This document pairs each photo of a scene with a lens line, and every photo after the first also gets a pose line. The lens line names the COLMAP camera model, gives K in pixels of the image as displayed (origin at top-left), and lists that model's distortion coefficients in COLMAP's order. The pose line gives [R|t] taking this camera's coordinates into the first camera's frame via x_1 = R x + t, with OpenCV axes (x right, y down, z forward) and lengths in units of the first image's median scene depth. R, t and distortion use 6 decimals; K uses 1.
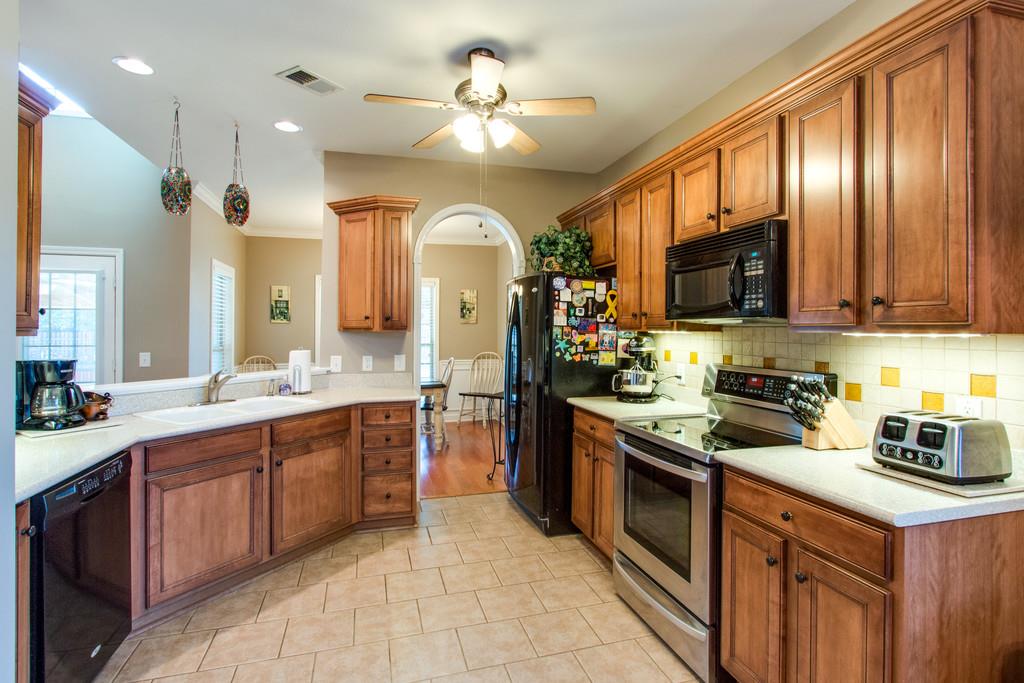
lens RADIAL K [[516.2, 0, 513.3], [0, 516.2, 334.3], [0, 0, 1]] dist [-0.013119, 0.001503]
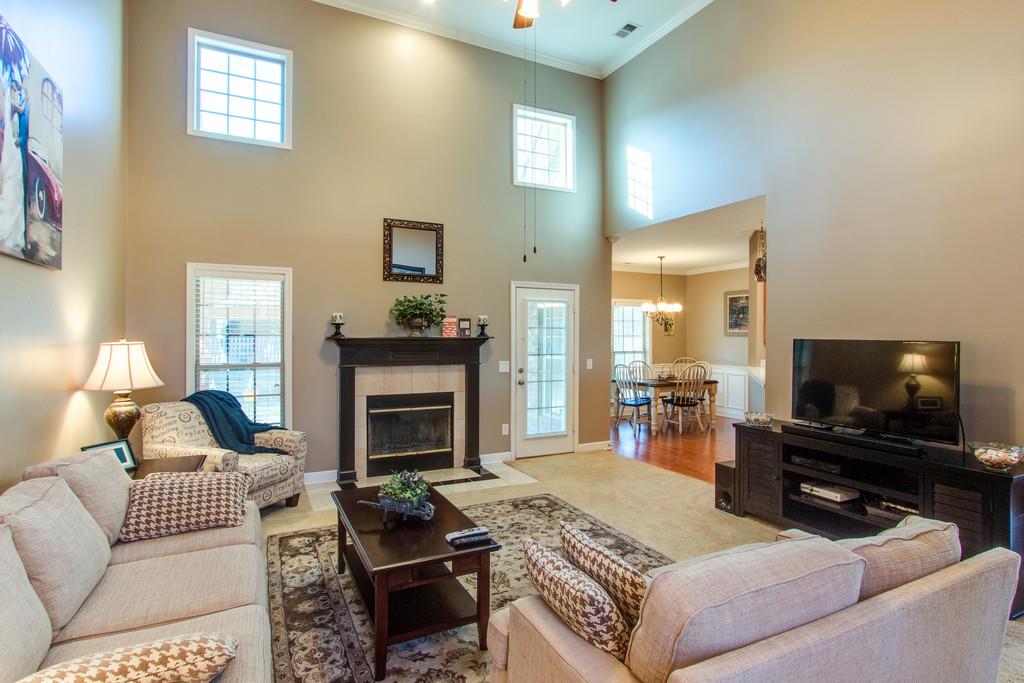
lens RADIAL K [[516.2, 0, 513.3], [0, 516.2, 334.3], [0, 0, 1]] dist [-0.013119, 0.001503]
pose [[0.985788, 0.002107, 0.167981, -1.549689], [-0.000152, 0.999932, -0.011648, -0.020576], [-0.167995, 0.011457, 0.985721, -0.477841]]
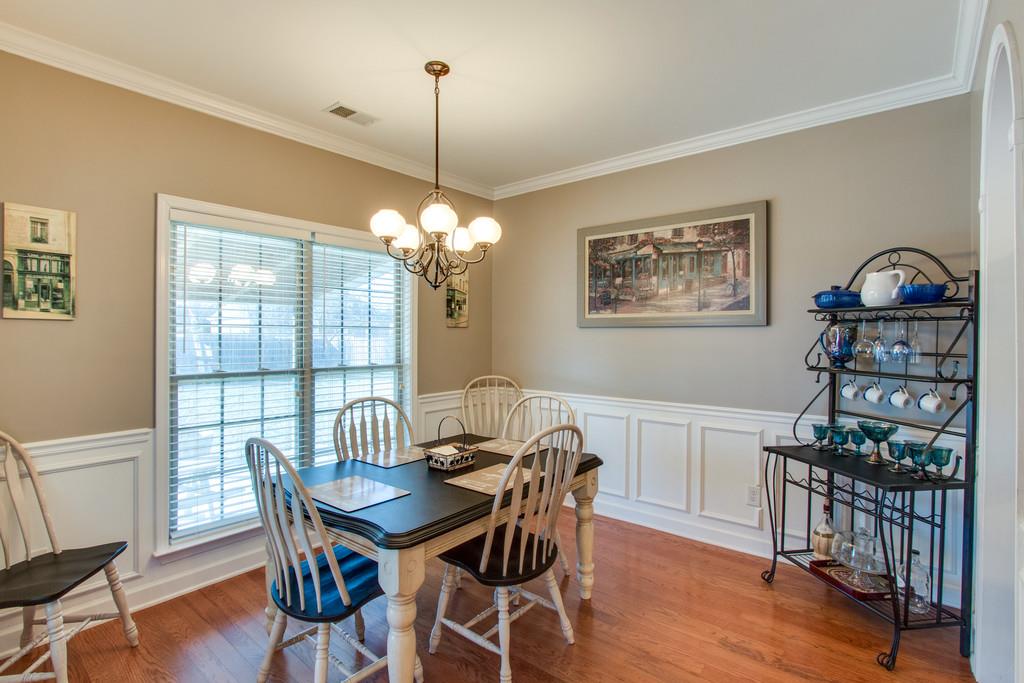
lens RADIAL K [[486.3, 0, 506.2], [0, 486.3, 337.6], [0, 0, 1]] dist [-0.018907, 0.000533]
pose [[0.838107, 0.002109, 0.545502, -0.747794], [0.000989, 0.999985, -0.005387, -0.014947], [-0.545505, 0.005055, 0.838092, 1.165533]]
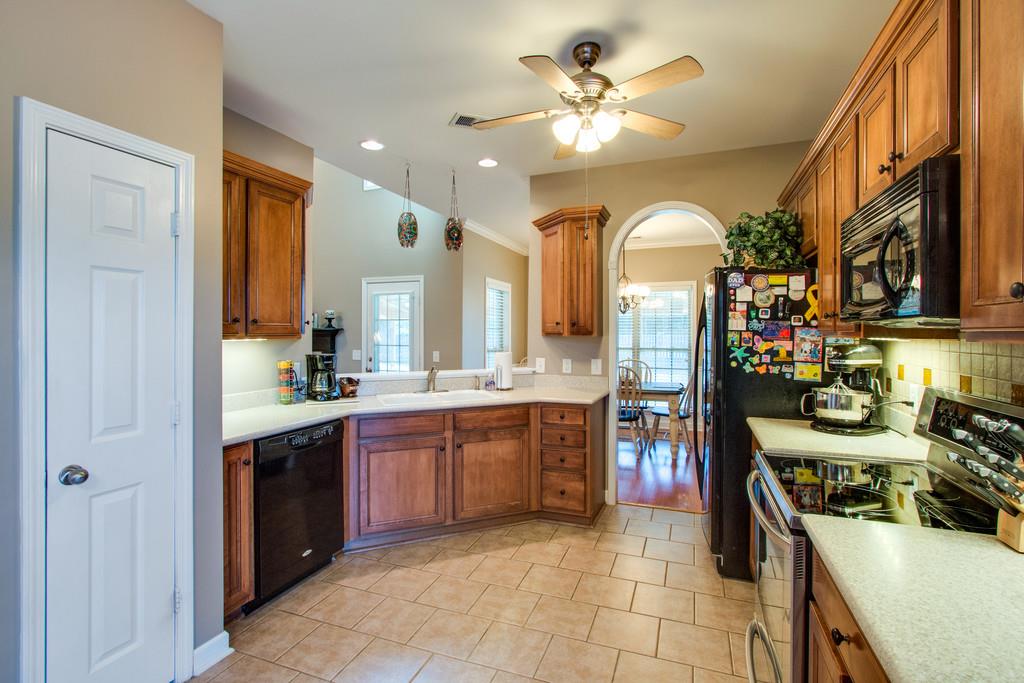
lens RADIAL K [[486.3, 0, 506.2], [0, 486.3, 337.6], [0, 0, 1]] dist [-0.018907, 0.000533]
pose [[0.786875, 0.005784, -0.617085, 0.285182], [-0.006813, 0.999977, 0.000685, -0.003142], [0.617074, 0.003665, 0.786896, 0.148065]]
